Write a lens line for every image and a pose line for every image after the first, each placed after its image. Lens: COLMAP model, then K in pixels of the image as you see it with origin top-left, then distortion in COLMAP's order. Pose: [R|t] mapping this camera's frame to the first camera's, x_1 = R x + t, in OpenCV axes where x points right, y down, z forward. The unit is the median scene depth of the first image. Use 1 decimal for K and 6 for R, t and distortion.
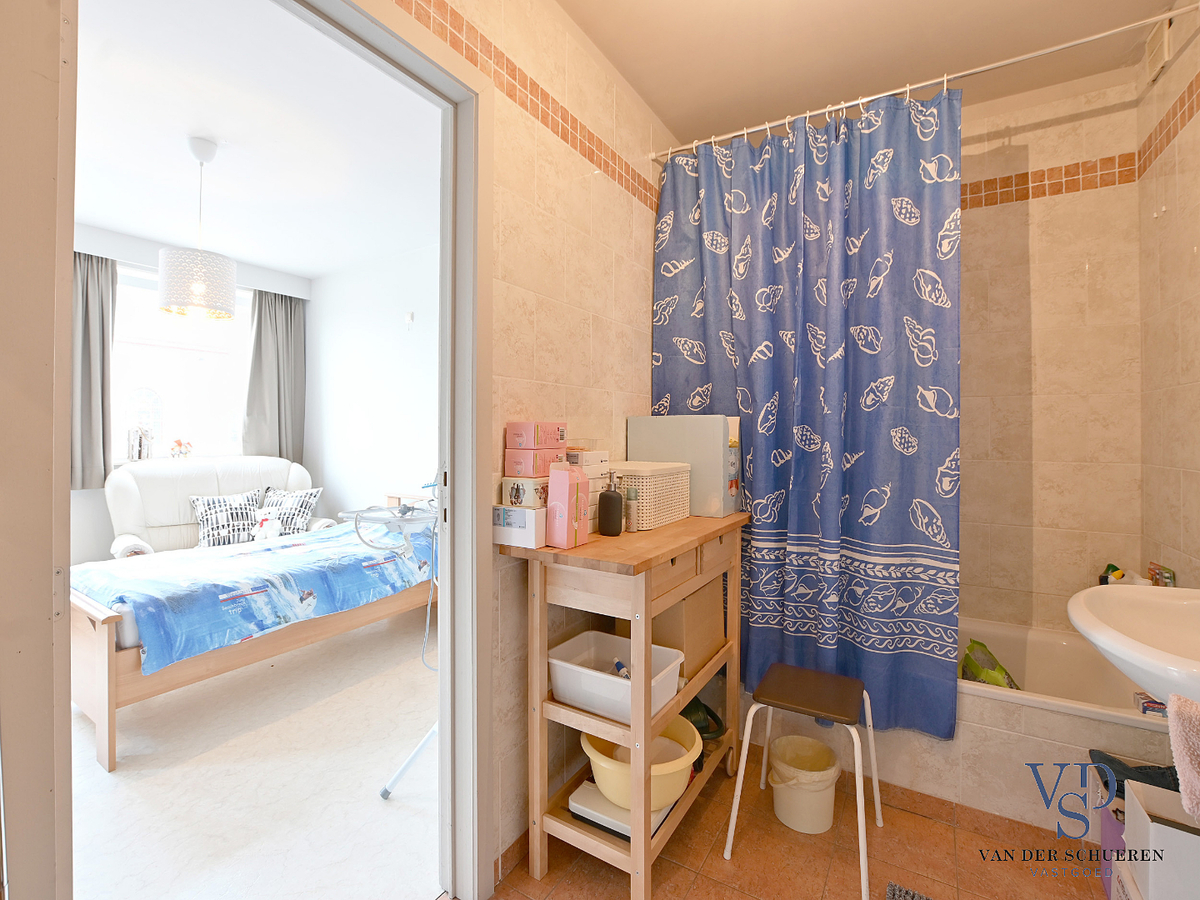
lens RADIAL K [[517.9, 0, 604.2], [0, 517.9, 429.5], [0, 0, 1]] dist [-0.021788, -0.000354]
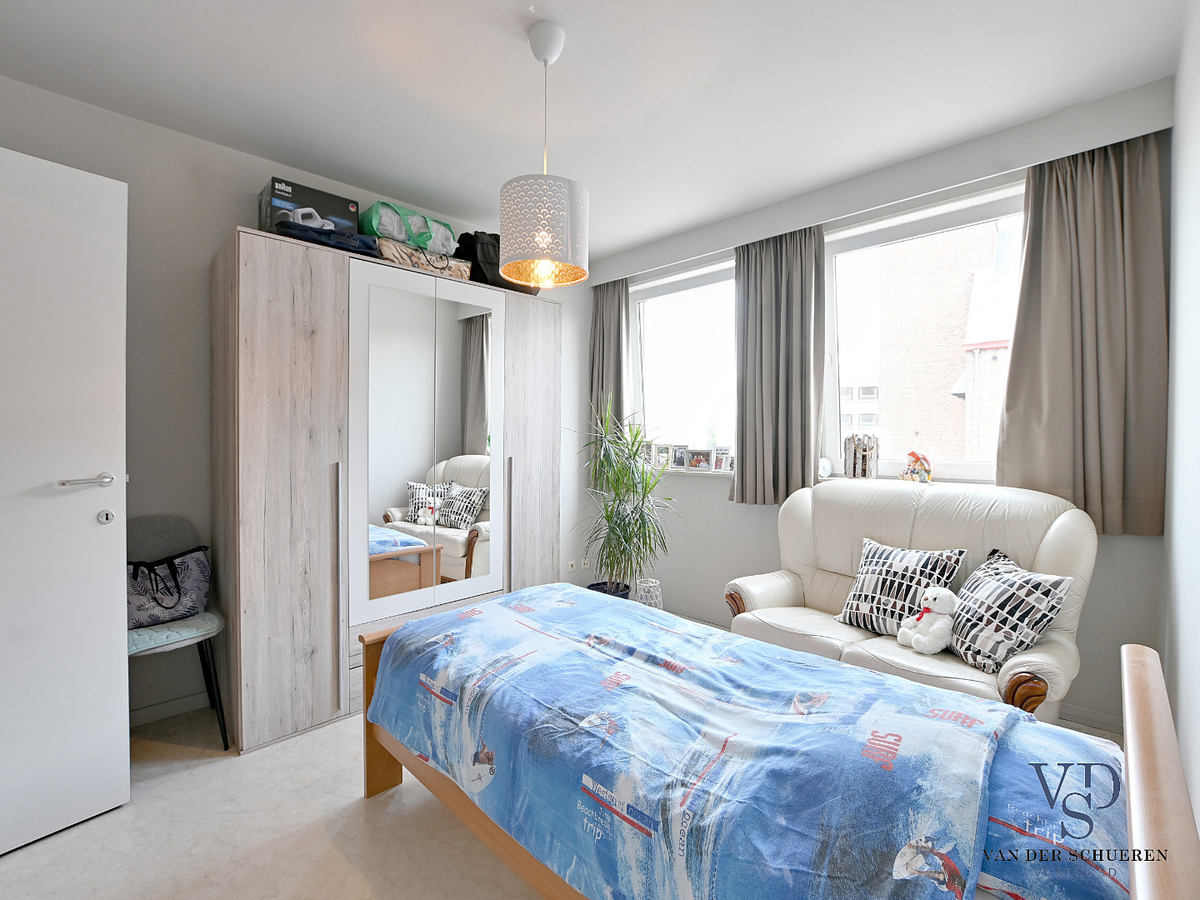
lens RADIAL K [[527.6, 0, 595.2], [0, 527.6, 443.2], [0, 0, 1]] dist [-0.028748, 0.001061]
pose [[-0.253882, 0.003542, -0.967229, -0.089500], [0.005707, 0.999981, 0.002164, 0.006029], [0.967218, -0.004971, -0.253898, 1.084673]]
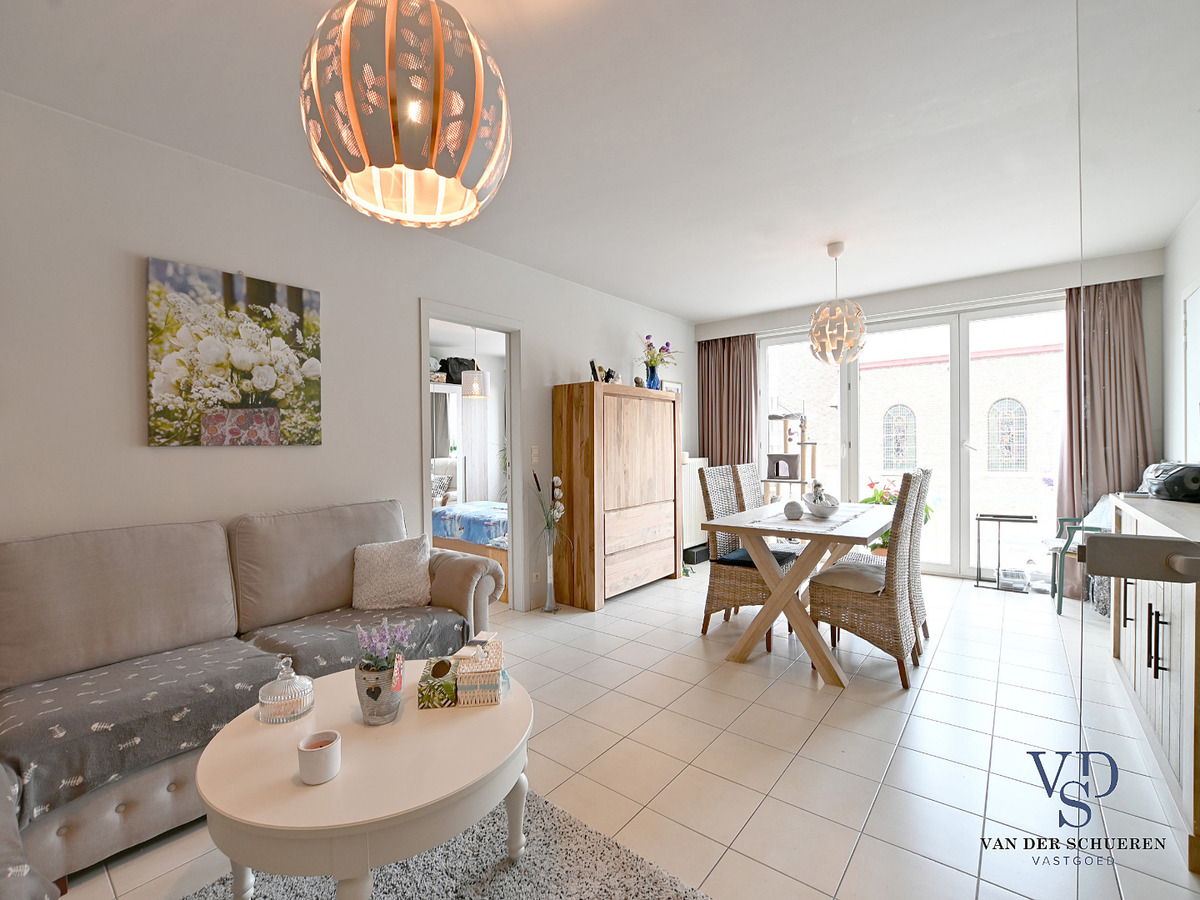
lens RADIAL K [[528.2, 0, 598.8], [0, 528.2, 452.7], [0, 0, 1]] dist [-0.032459, 0.004717]
pose [[-0.152480, 0.009979, -0.988256, 1.265831], [0.018914, 0.999795, 0.007178, 0.009251], [0.988126, -0.017597, -0.152638, 1.644576]]
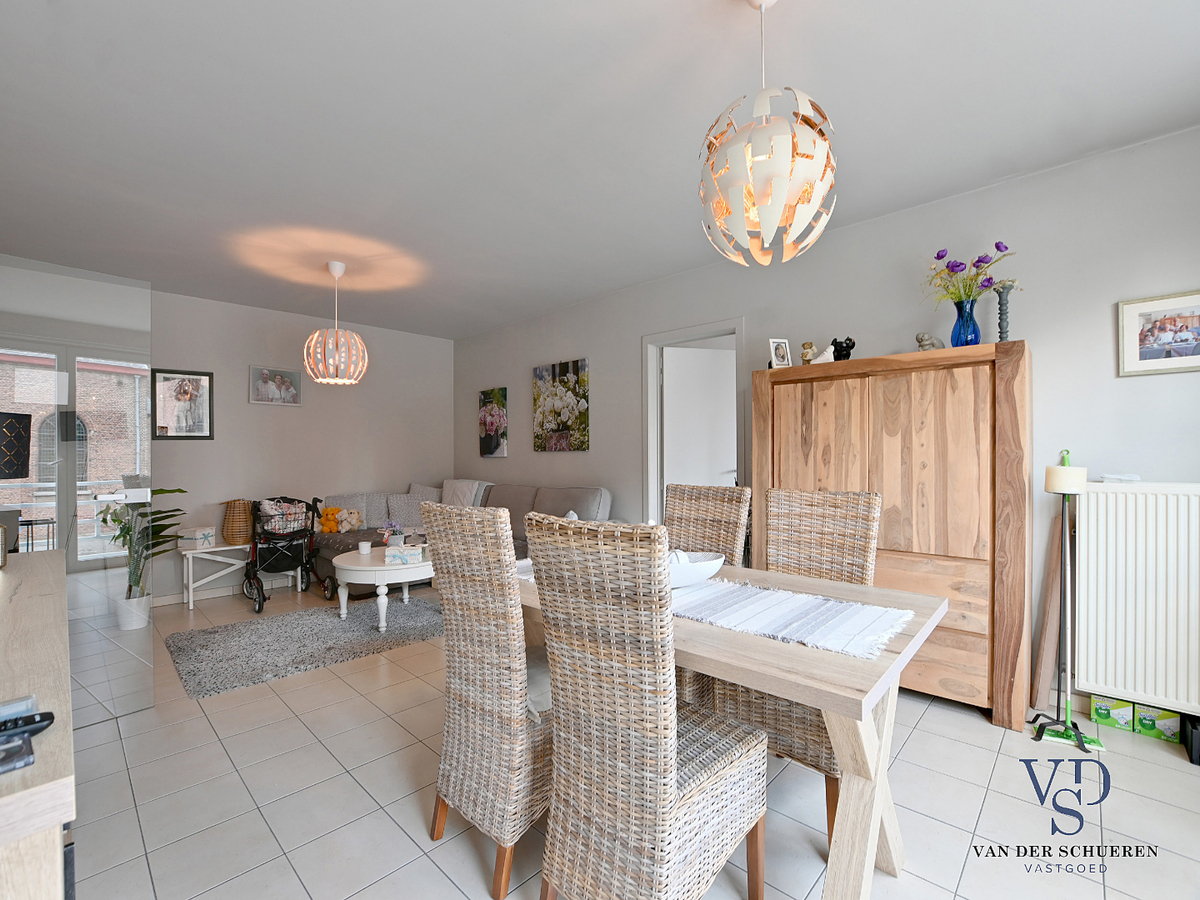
lens RADIAL K [[528.2, 0, 598.8], [0, 528.2, 452.7], [0, 0, 1]] dist [-0.032459, 0.004717]
pose [[-0.972866, 0.002786, 0.231353, -0.060948], [0.001258, 0.999976, -0.006755, 0.009723], [-0.231367, -0.006280, -0.972846, 2.585483]]
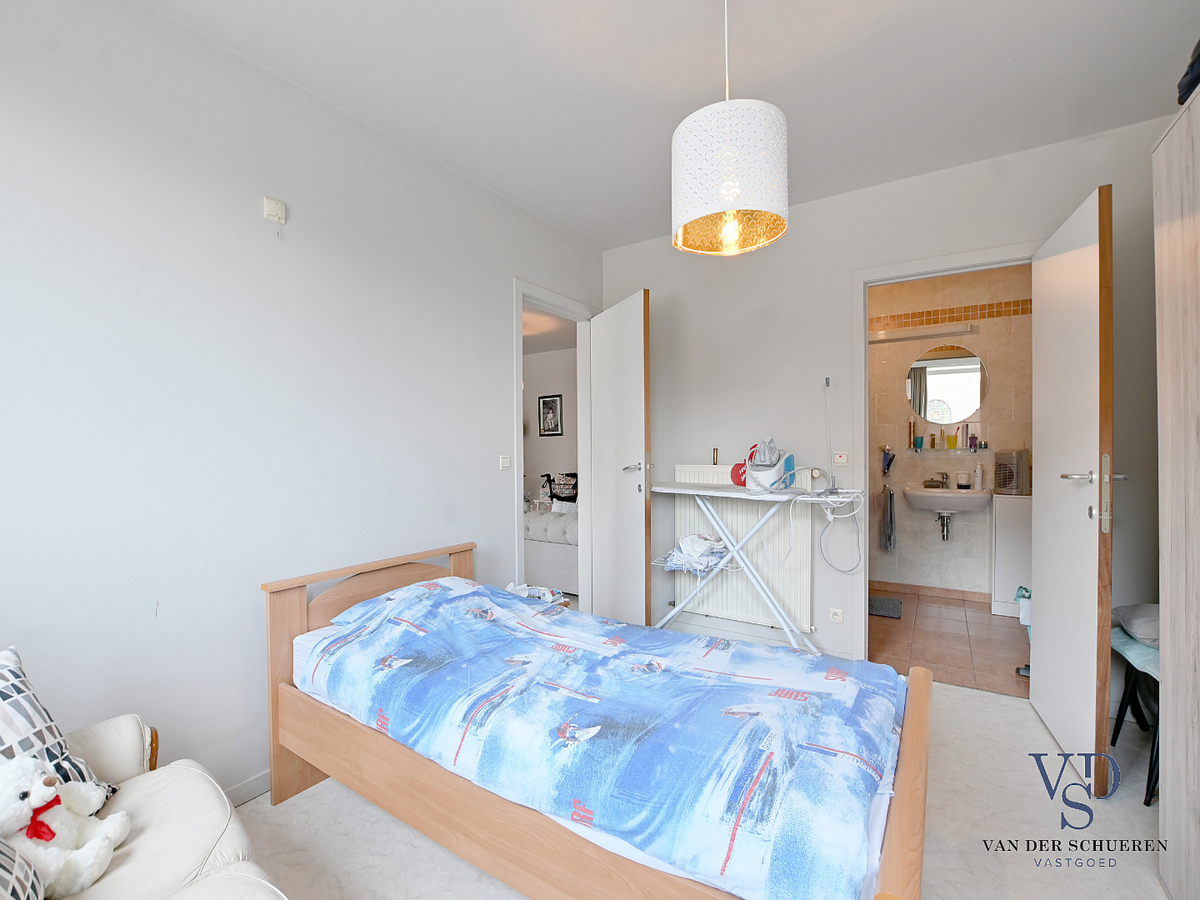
lens RADIAL K [[528.2, 0, 598.8], [0, 528.2, 452.7], [0, 0, 1]] dist [-0.032459, 0.004717]
pose [[0.053033, -0.016014, 0.998464, -1.194873], [0.004750, 0.999864, 0.015784, 0.002214], [-0.998581, 0.003905, 0.053102, 0.959819]]
